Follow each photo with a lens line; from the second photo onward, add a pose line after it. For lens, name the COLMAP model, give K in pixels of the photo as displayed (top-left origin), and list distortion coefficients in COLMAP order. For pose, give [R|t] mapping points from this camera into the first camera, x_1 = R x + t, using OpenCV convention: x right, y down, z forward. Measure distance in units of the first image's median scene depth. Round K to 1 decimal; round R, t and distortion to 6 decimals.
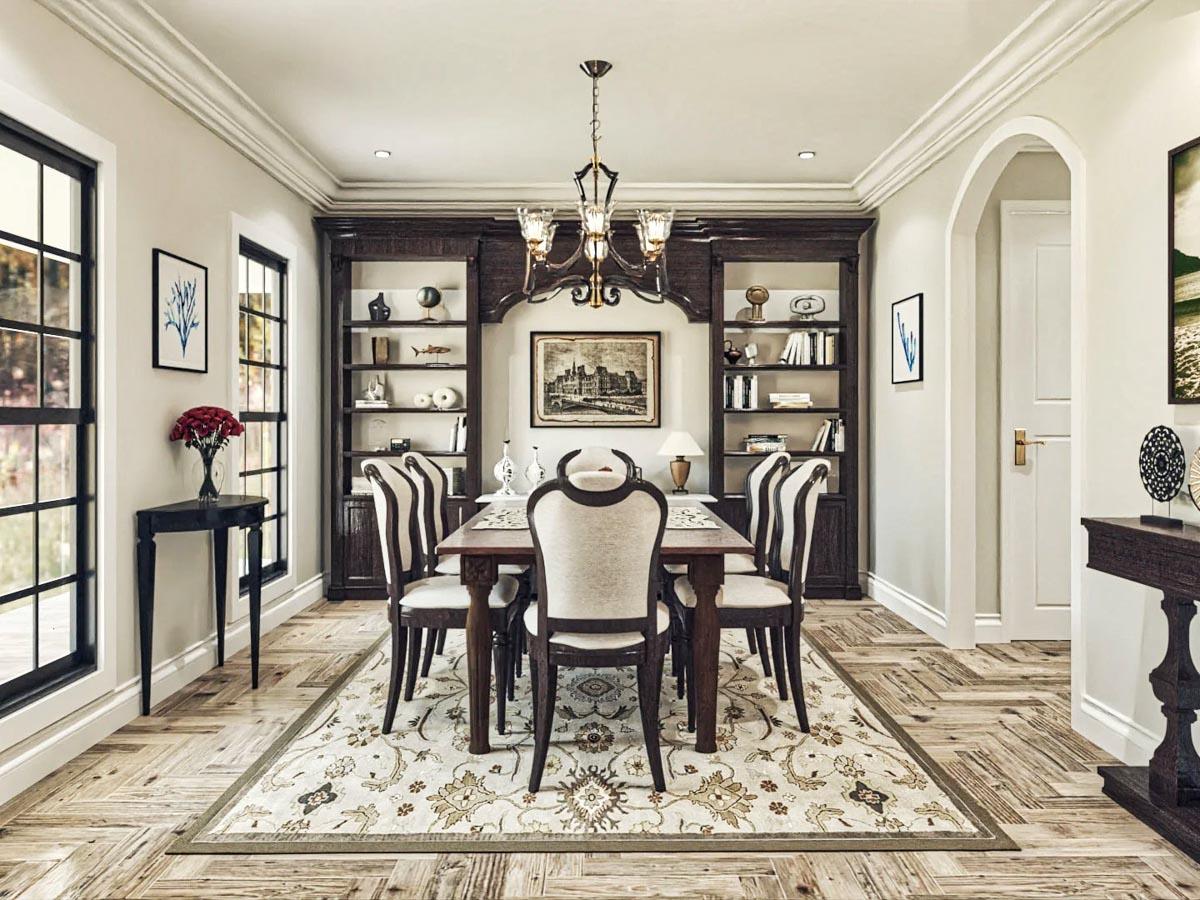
lens RADIAL K [[921.4, 0, 609.1], [0, 921.4, 416.8], [0, 0, 1]] dist [-0.000202, 0.001527]
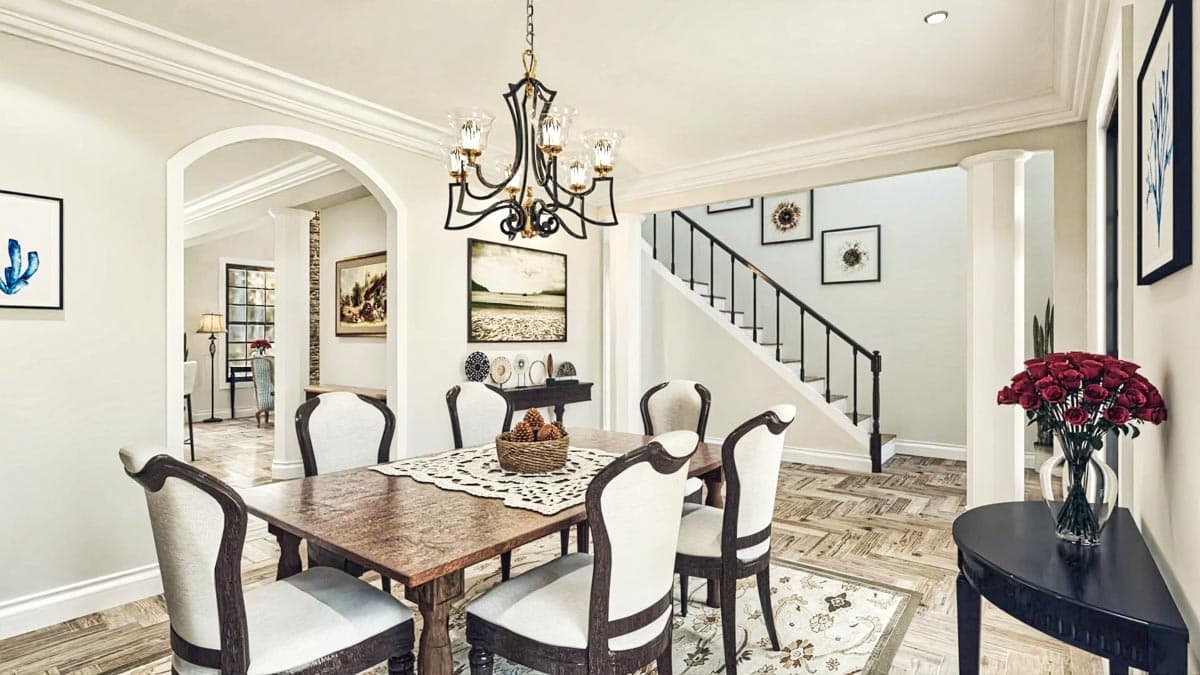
lens RADIAL K [[585.0, 0, 591.9], [0, 585.0, 334.9], [0, 0, 1]] dist [0.000509, -0.000292]
pose [[-0.777782, 0.002338, 0.628529, -0.518692], [-0.001214, 0.999986, -0.005221, -0.022883], [-0.628532, -0.004824, -0.777768, 1.712914]]
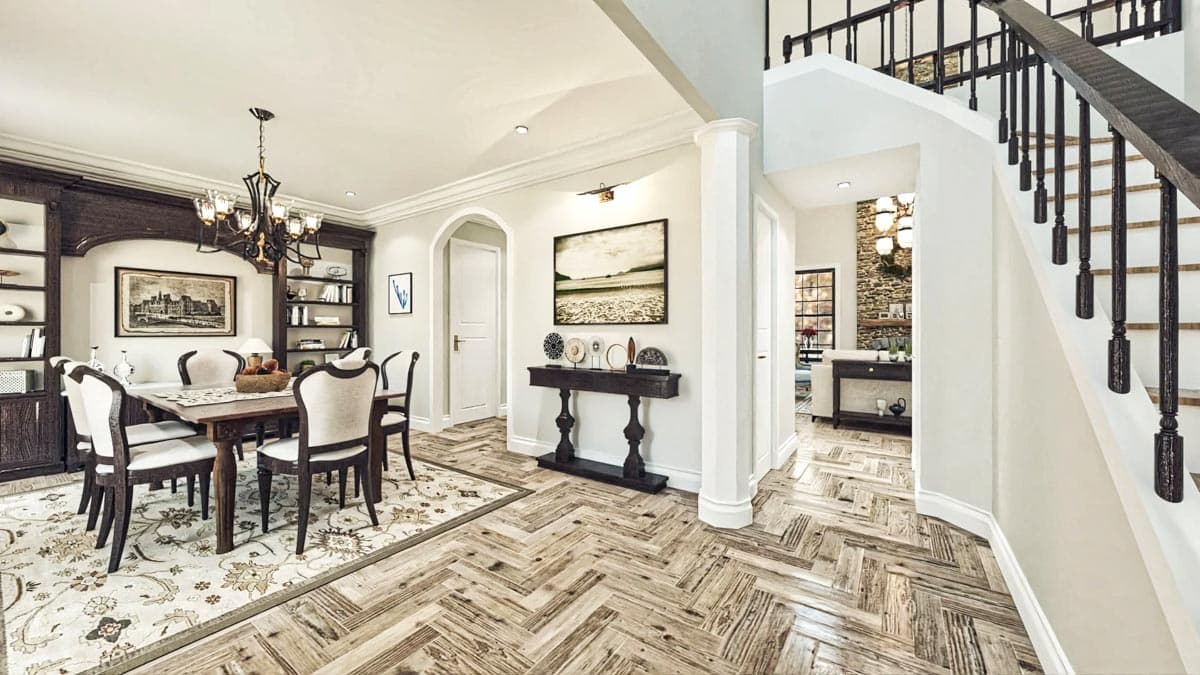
lens RADIAL K [[427.1, 0, 595.5], [0, 427.1, 330.4], [0, 0, 1]] dist [-0.000586, -0.000065]
pose [[0.585786, 0.002396, 0.810462, -0.339260], [-0.001371, 0.999997, -0.001966, 0.004117], [-0.810464, 0.000041, 0.585788, 0.100185]]
